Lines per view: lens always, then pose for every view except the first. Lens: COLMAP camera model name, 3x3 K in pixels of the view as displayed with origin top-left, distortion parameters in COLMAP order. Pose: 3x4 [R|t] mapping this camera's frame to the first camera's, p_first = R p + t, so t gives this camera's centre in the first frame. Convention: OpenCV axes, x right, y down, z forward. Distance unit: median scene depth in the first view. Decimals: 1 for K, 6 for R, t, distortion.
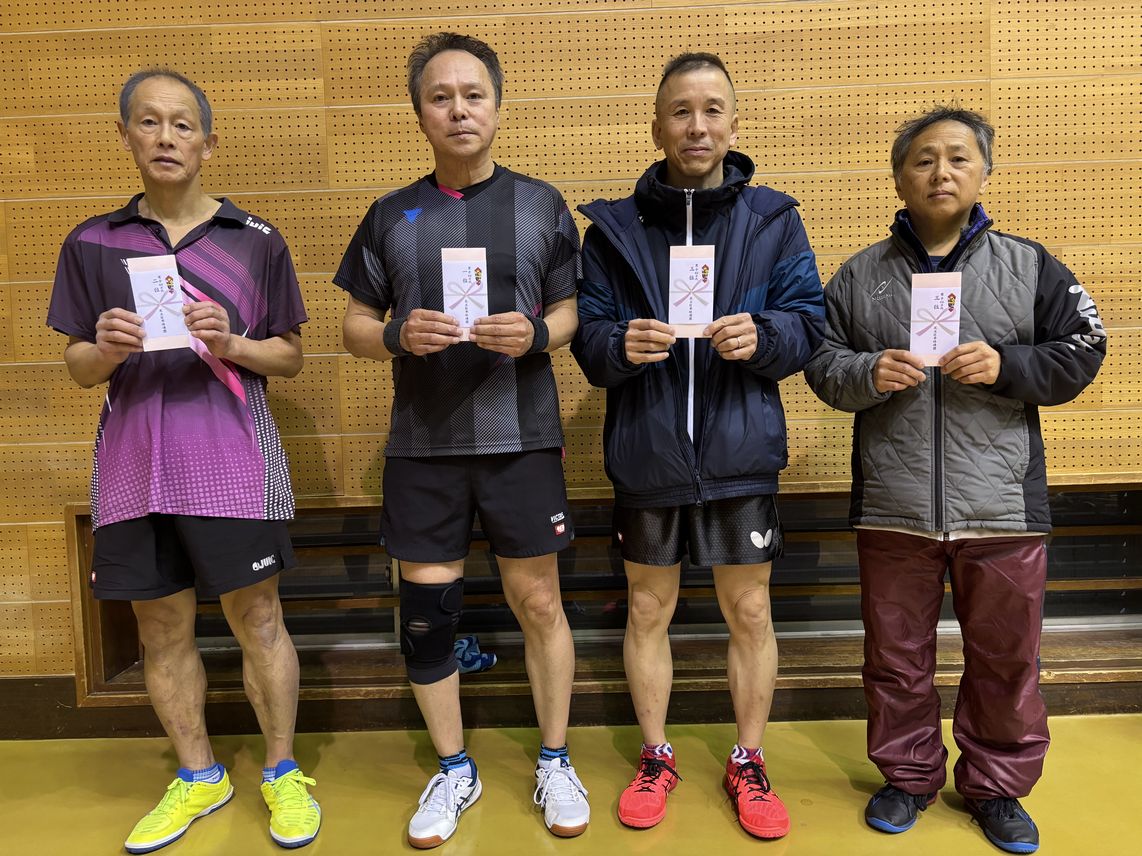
lens RADIAL K [[863.3, 0, 550.5], [0, 863.3, 416.4], [0, 0, 1]] dist [0.049151, -0.058315]
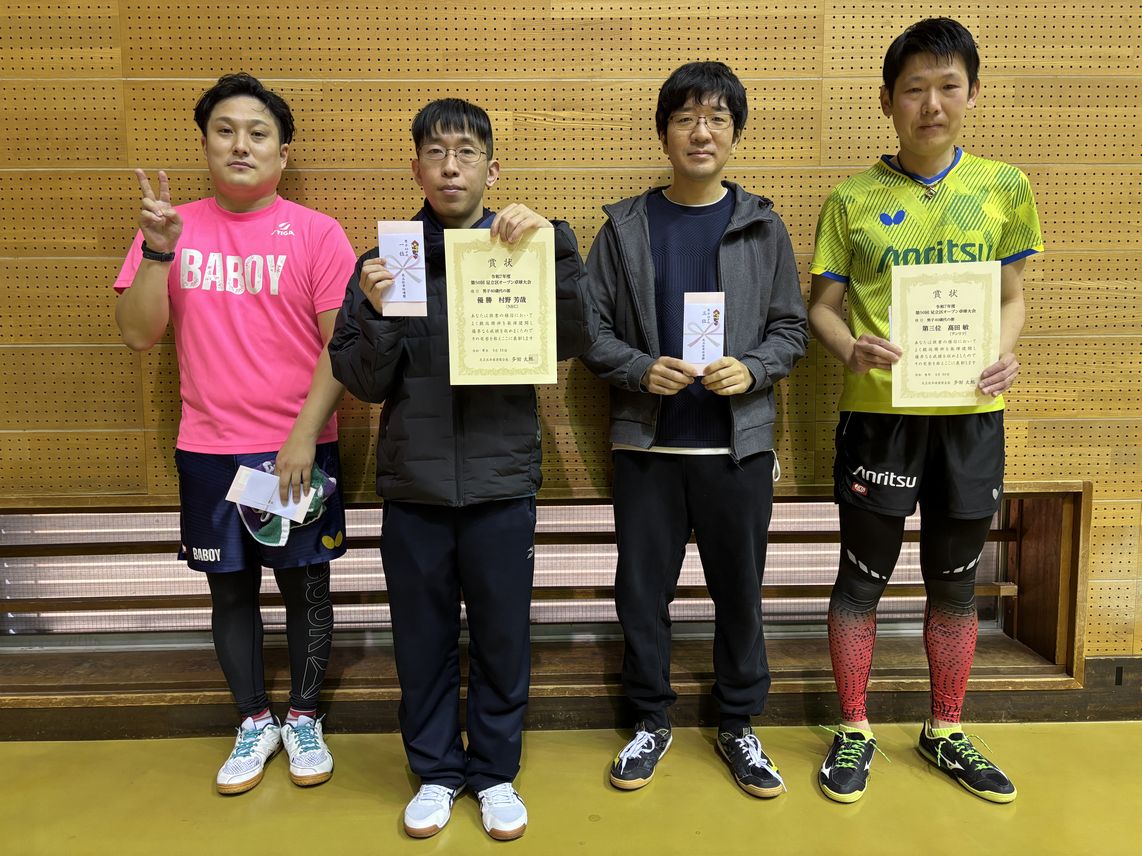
lens RADIAL K [[863.3, 0, 562.2], [0, 863.3, 420.4], [0, 0, 1]] dist [0.049151, -0.058315]
pose [[0.998734, 0.019111, 0.046527, 0.174956], [-0.020792, 0.999138, 0.035923, -0.033851], [-0.045801, -0.036845, 0.998271, 0.032092]]
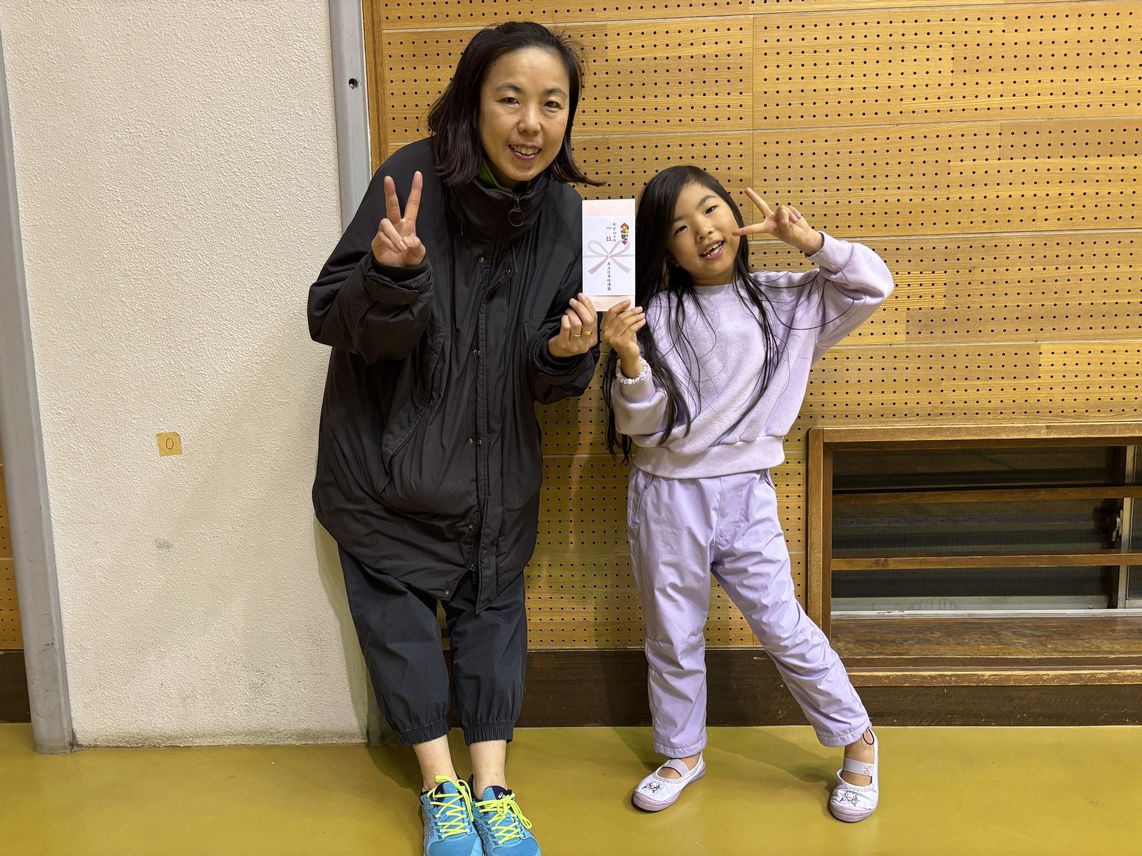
lens RADIAL K [[863.3, 0, 573.2], [0, 863.3, 417.3], [0, 0, 1]] dist [0.049151, -0.058315]
pose [[0.999943, 0.010555, -0.001712, -0.795644], [-0.010409, 0.997479, 0.070196, 0.042981], [0.002449, -0.070174, 0.997532, 0.254951]]
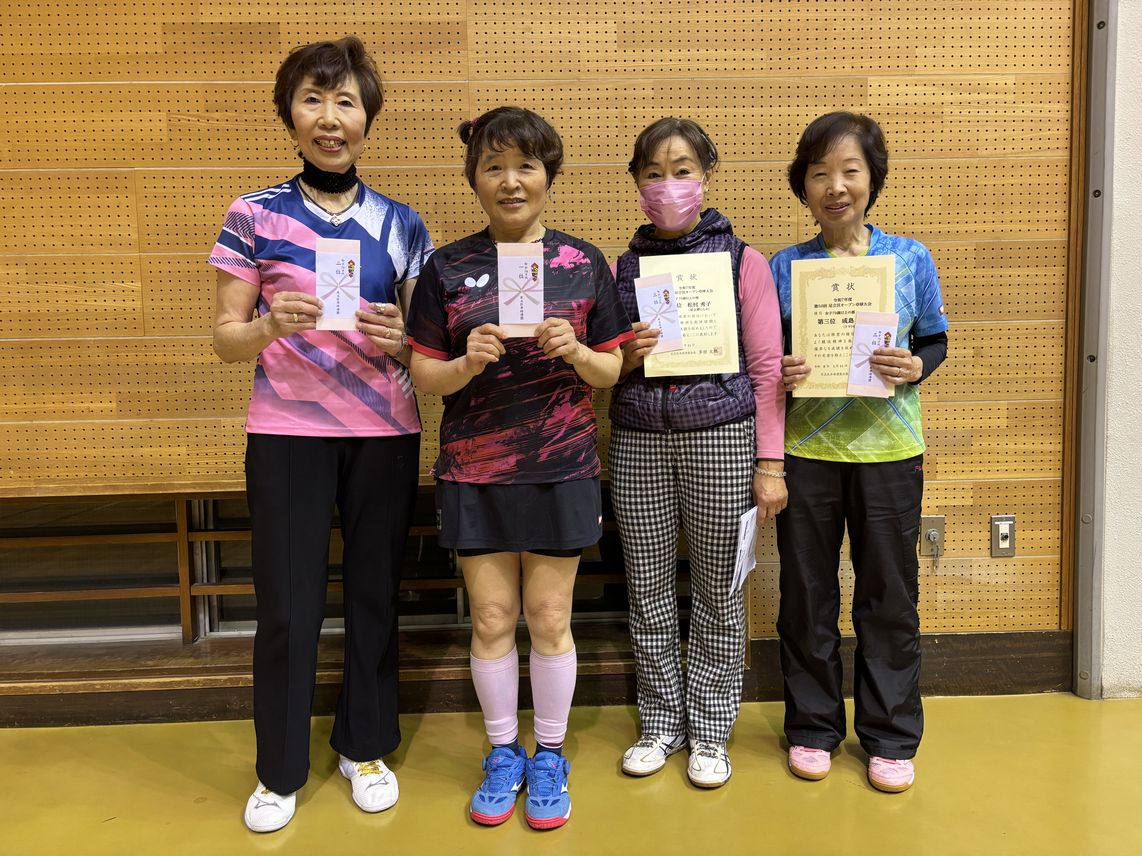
lens RADIAL K [[863.3, 0, 544.5], [0, 863.3, 418.8], [0, 0, 1]] dist [0.049151, -0.058315]
pose [[0.997963, 0.008158, 0.063279, 0.525033], [-0.008766, 0.999918, 0.009339, -0.004462], [-0.063198, -0.009875, 0.997952, -0.014165]]
